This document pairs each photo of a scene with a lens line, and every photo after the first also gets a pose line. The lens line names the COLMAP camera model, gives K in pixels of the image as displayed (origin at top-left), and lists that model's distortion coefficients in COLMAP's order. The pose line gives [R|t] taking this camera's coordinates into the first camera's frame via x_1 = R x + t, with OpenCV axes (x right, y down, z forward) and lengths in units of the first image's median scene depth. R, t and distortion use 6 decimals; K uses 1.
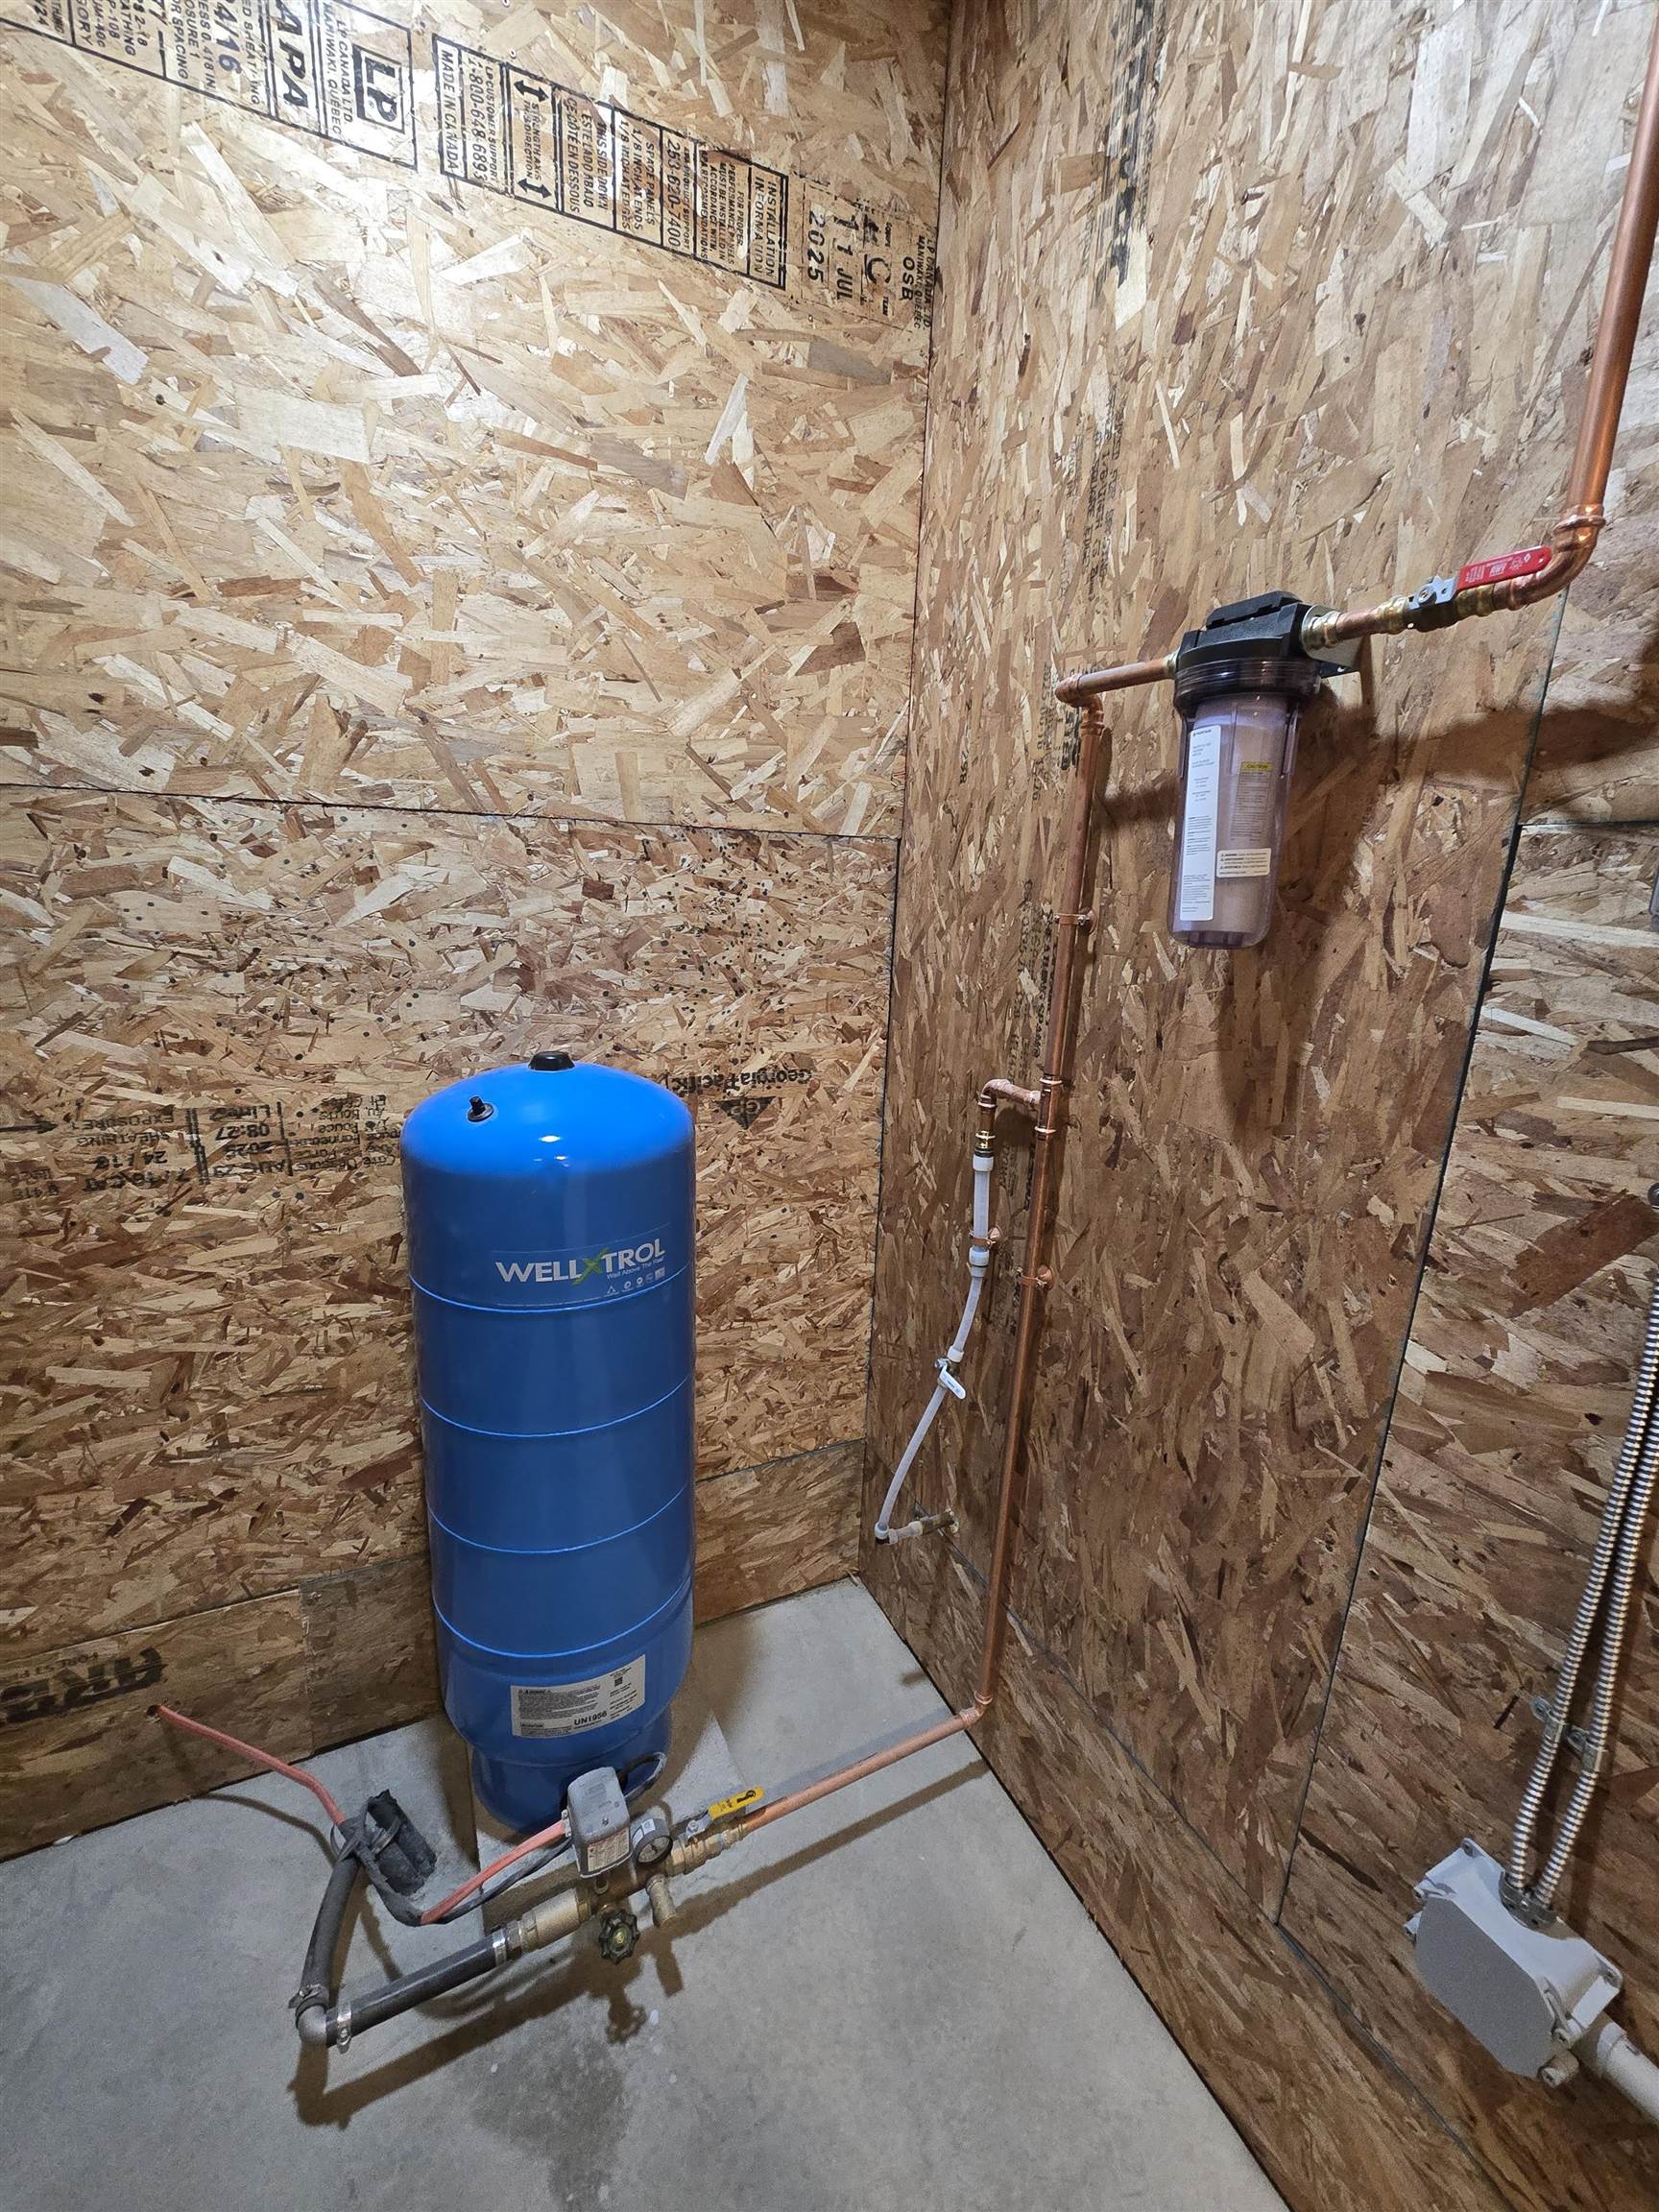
lens RADIAL K [[905.1, 0, 825.6], [0, 905.1, 1099.1], [0, 0, 1]] dist [-0.001733, 0.001294]
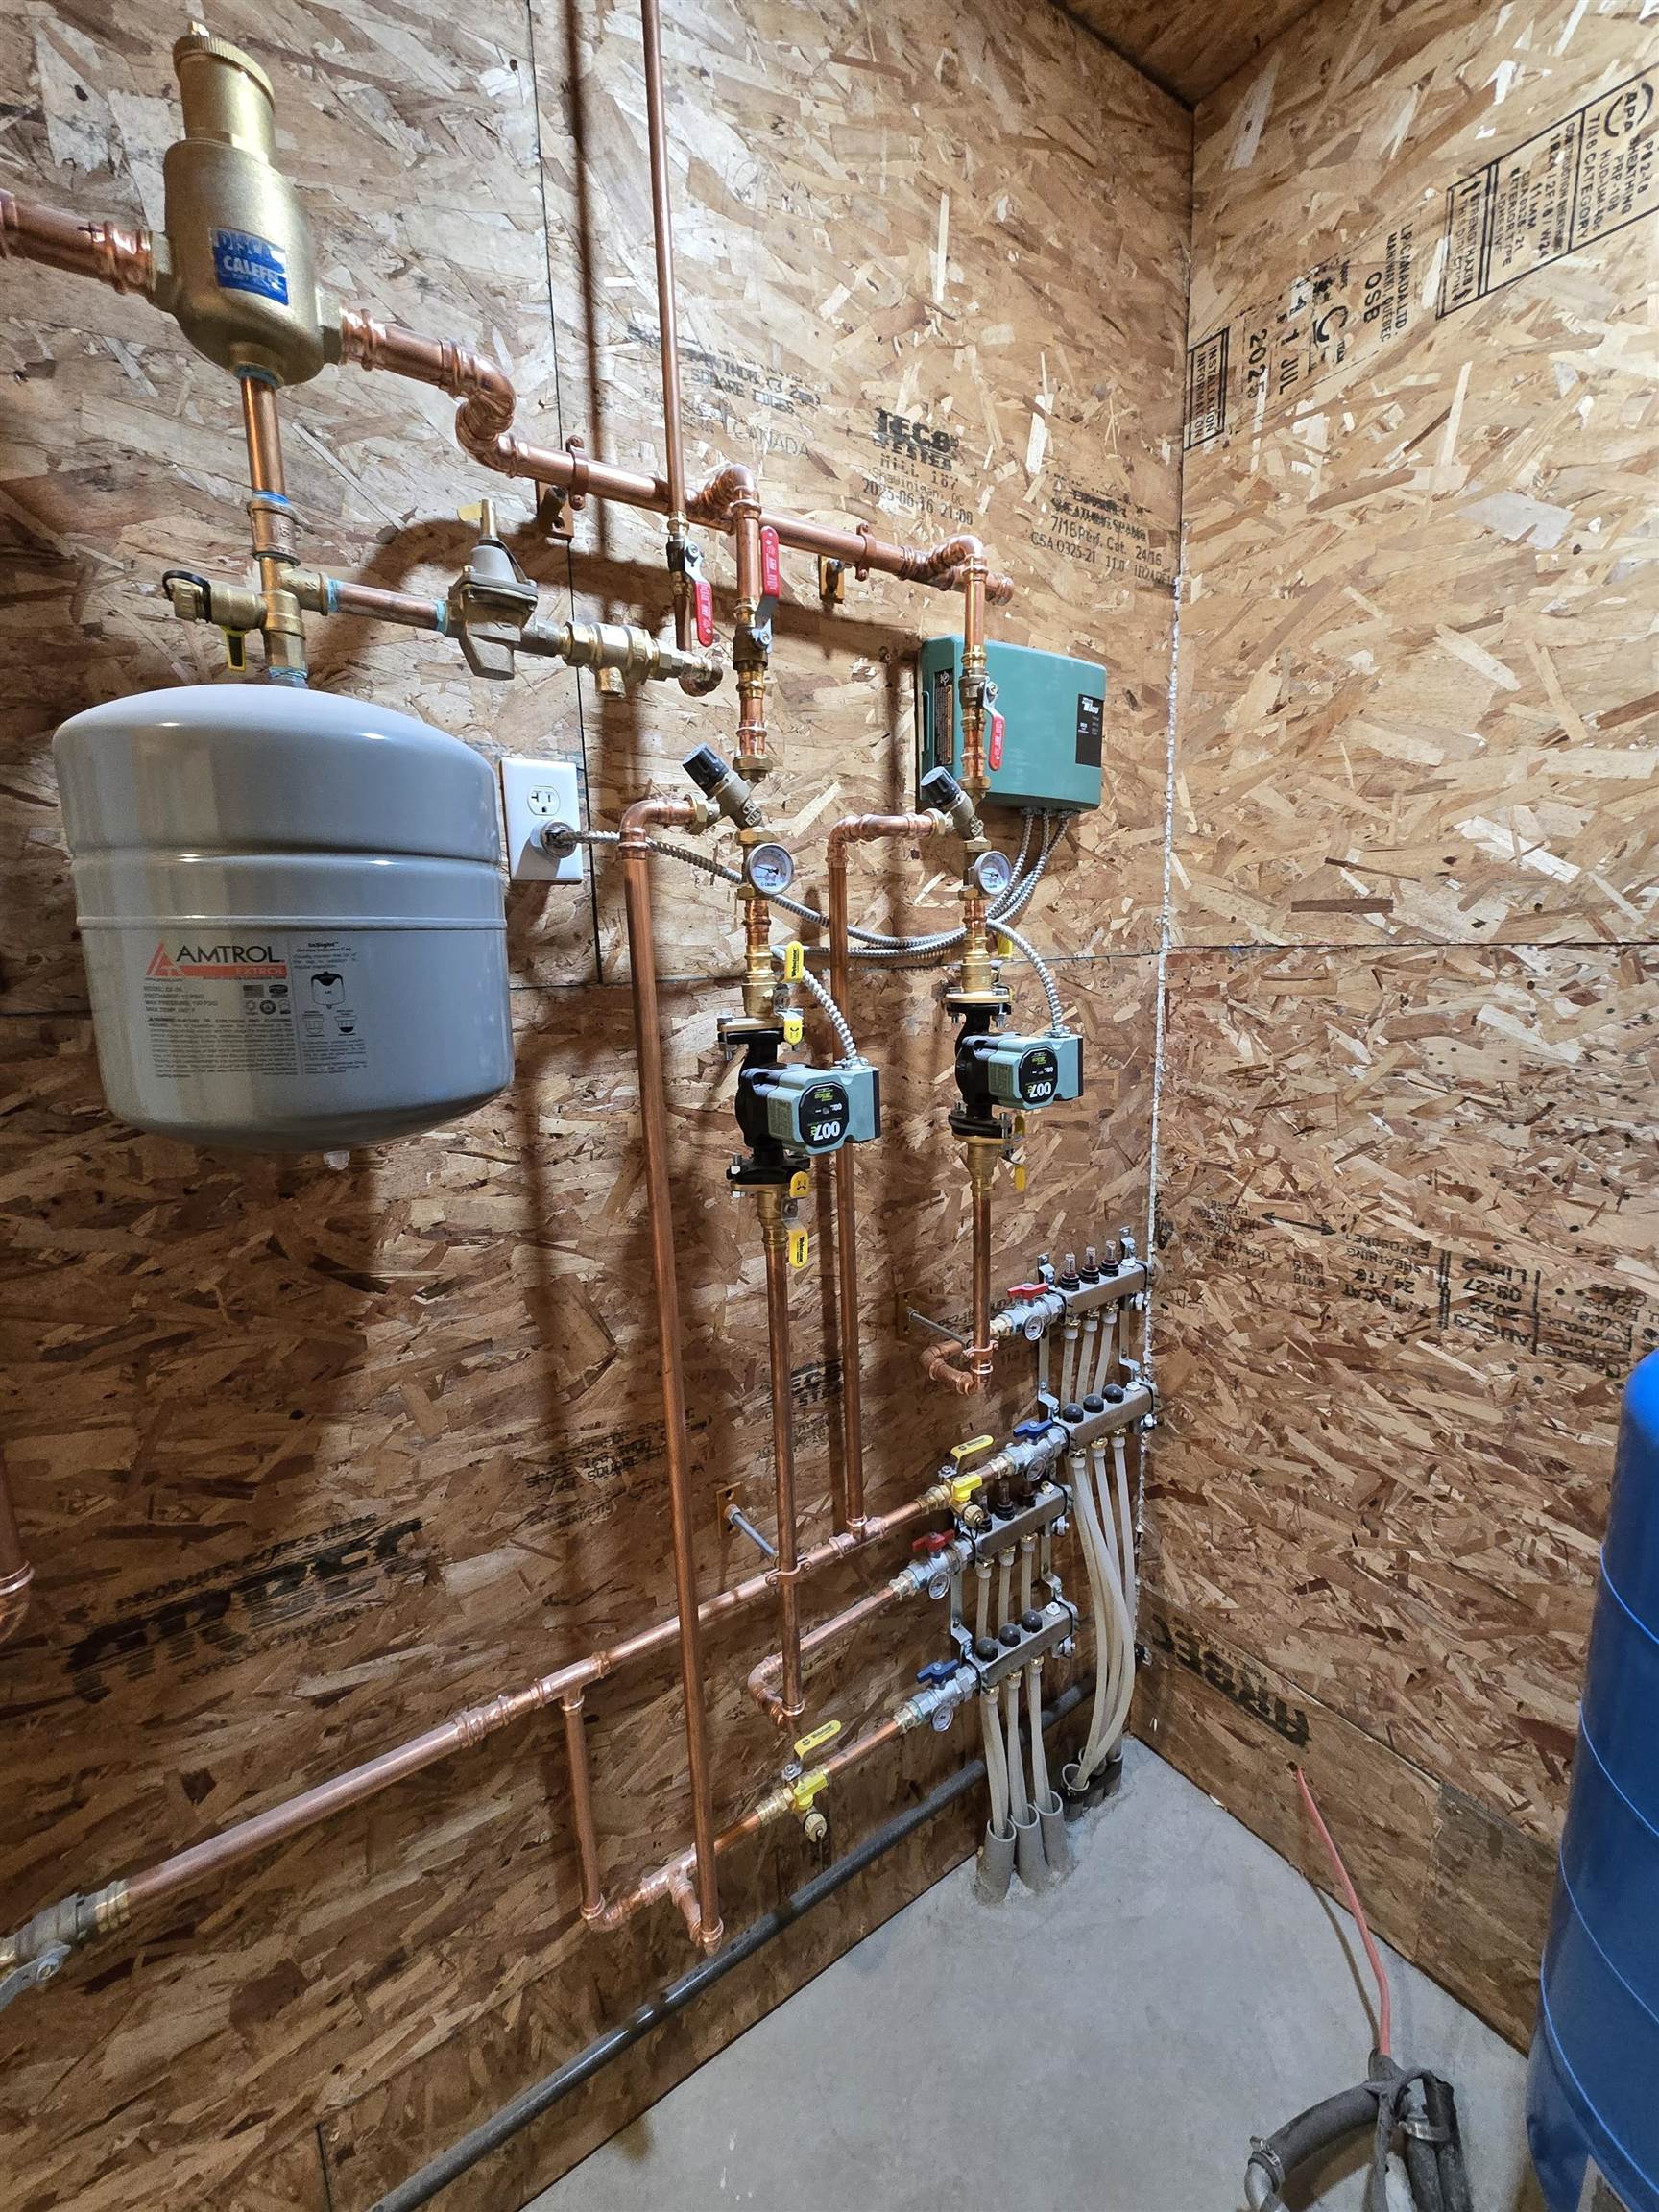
lens RADIAL K [[905.1, 0, 831.2], [0, 905.1, 1099.3], [0, 0, 1]] dist [-0.001733, 0.001294]
pose [[0.155448, 0.130782, -0.979148, 0.142425], [-0.204758, 0.973937, 0.097579, -0.107904], [0.966390, 0.185320, 0.178176, 0.136094]]
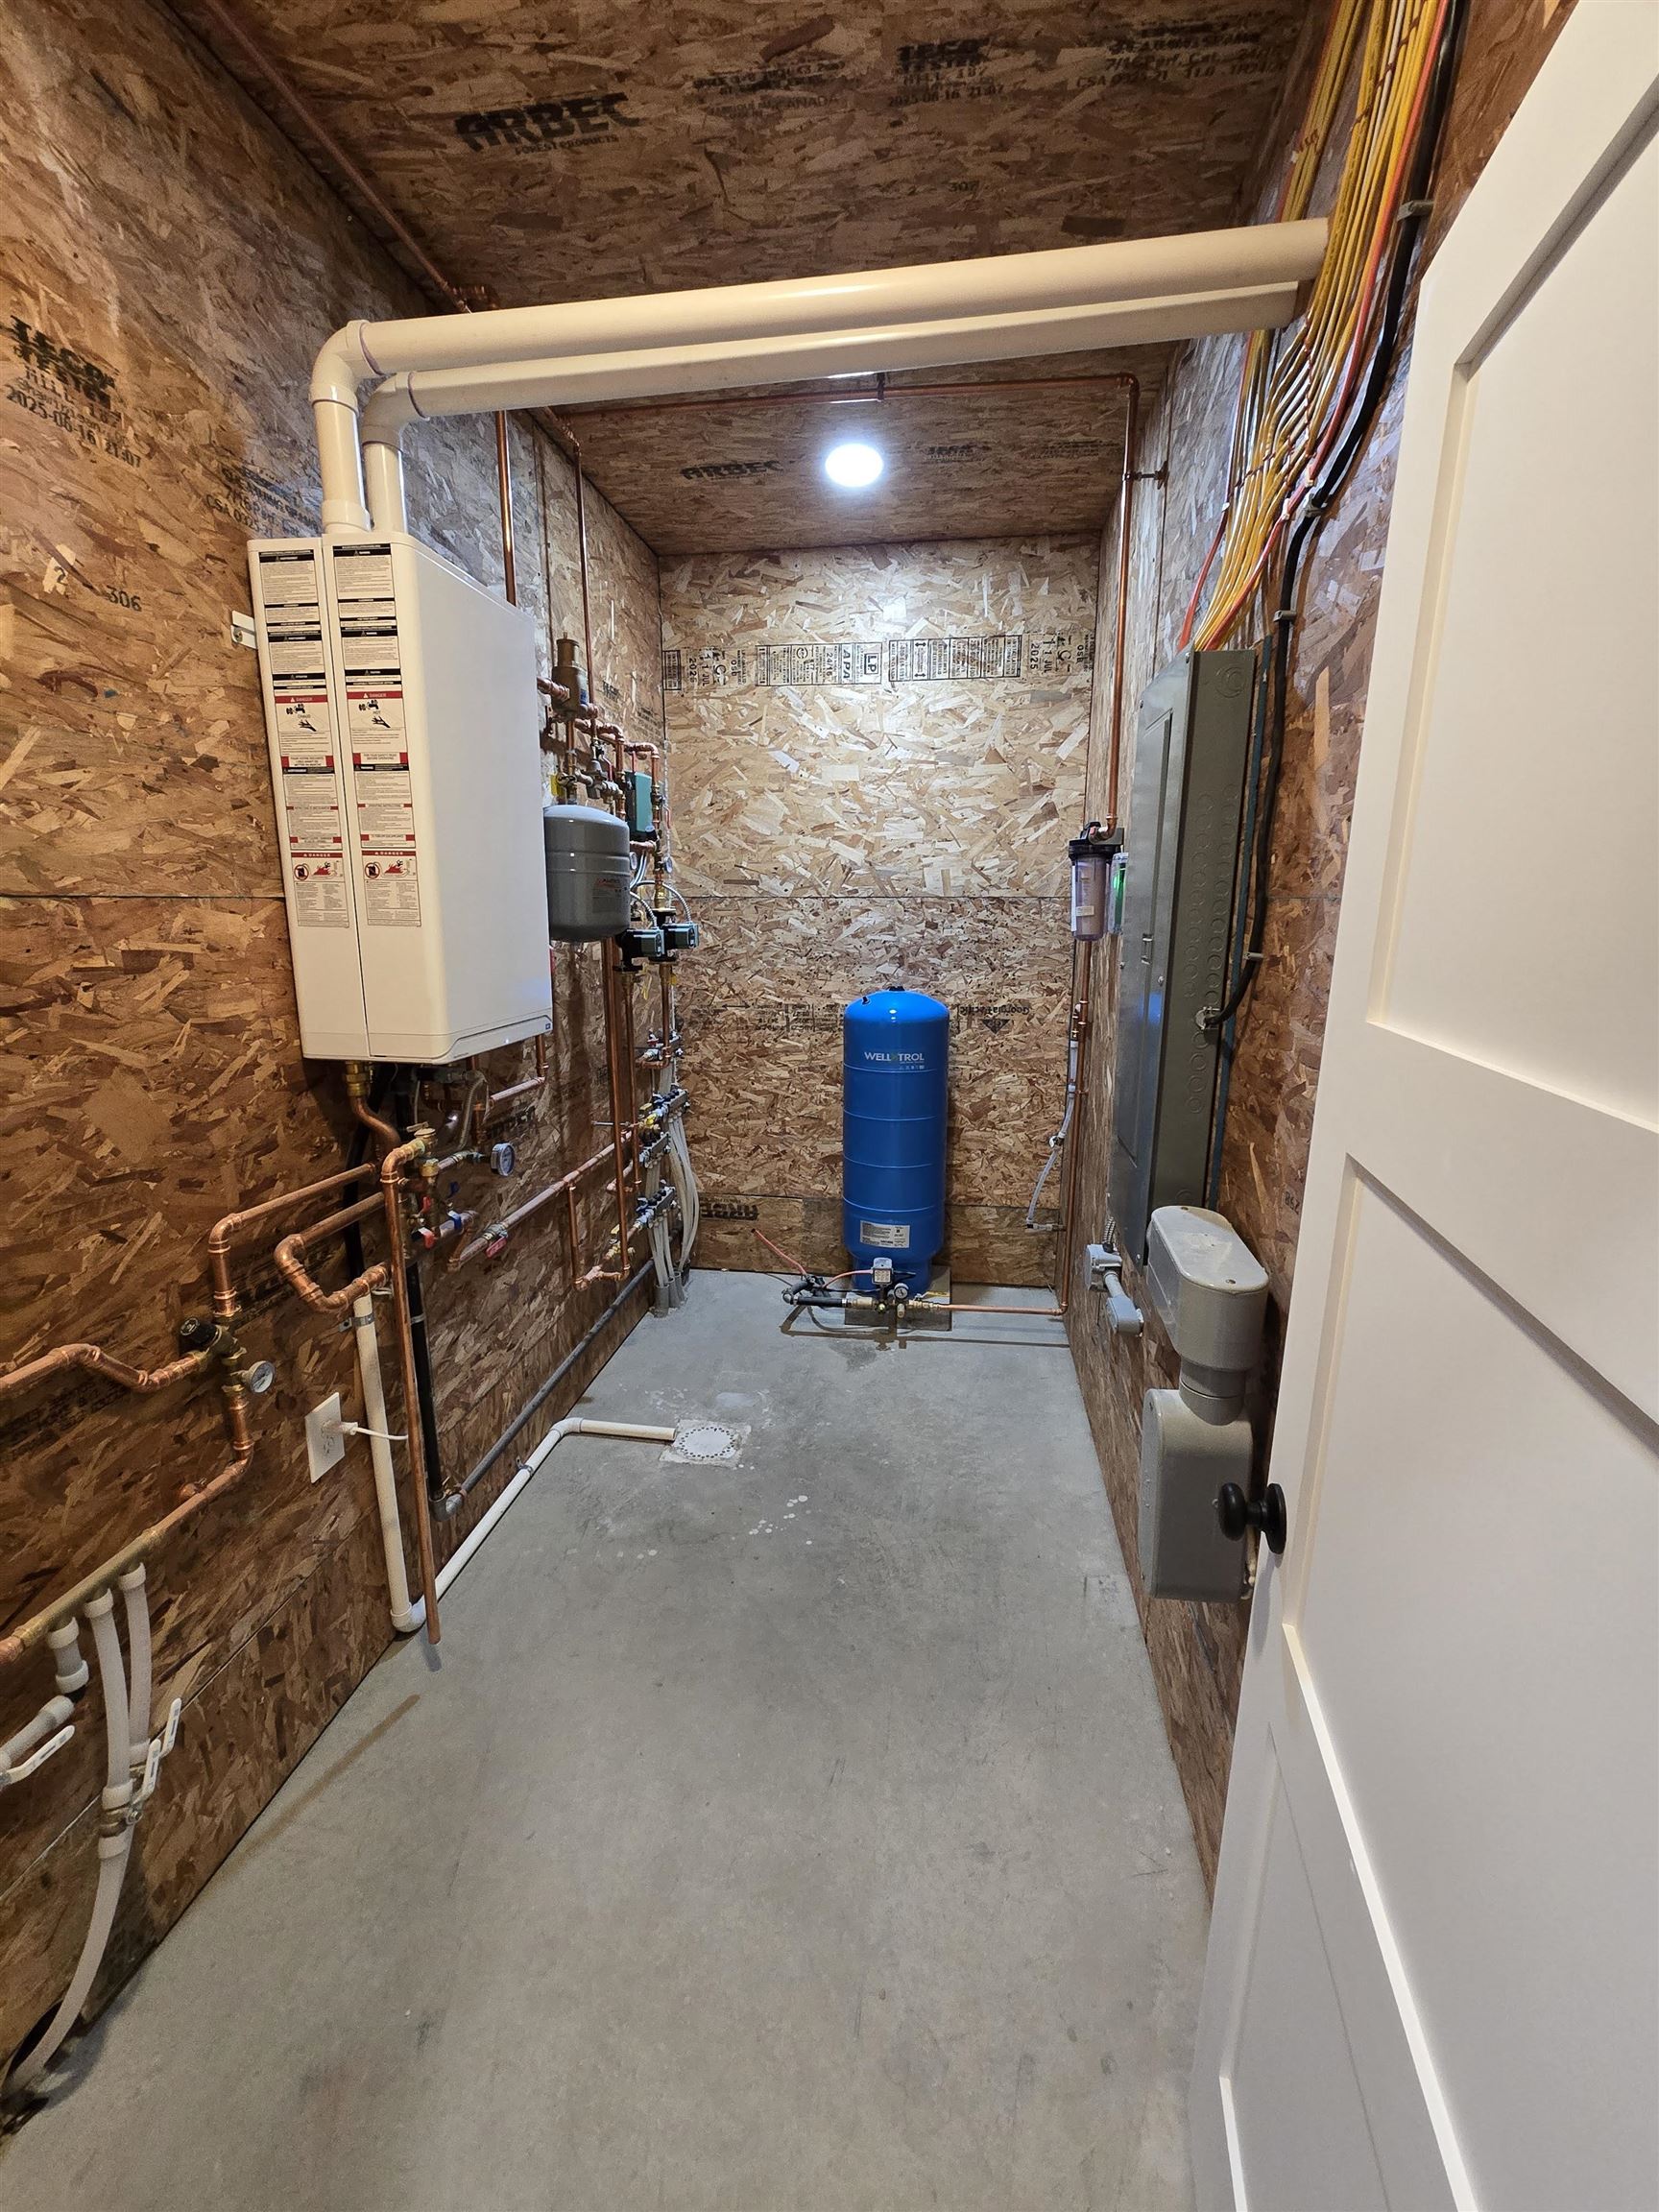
lens RADIAL K [[905.1, 0, 826.8], [0, 905.1, 1101.6], [0, 0, 1]] dist [-0.001733, 0.001294]
pose [[0.829855, 0.081536, -0.551990, 1.000454], [-0.102935, 0.994657, -0.007827, 0.322704], [0.548403, 0.063315, 0.833814, -1.288144]]
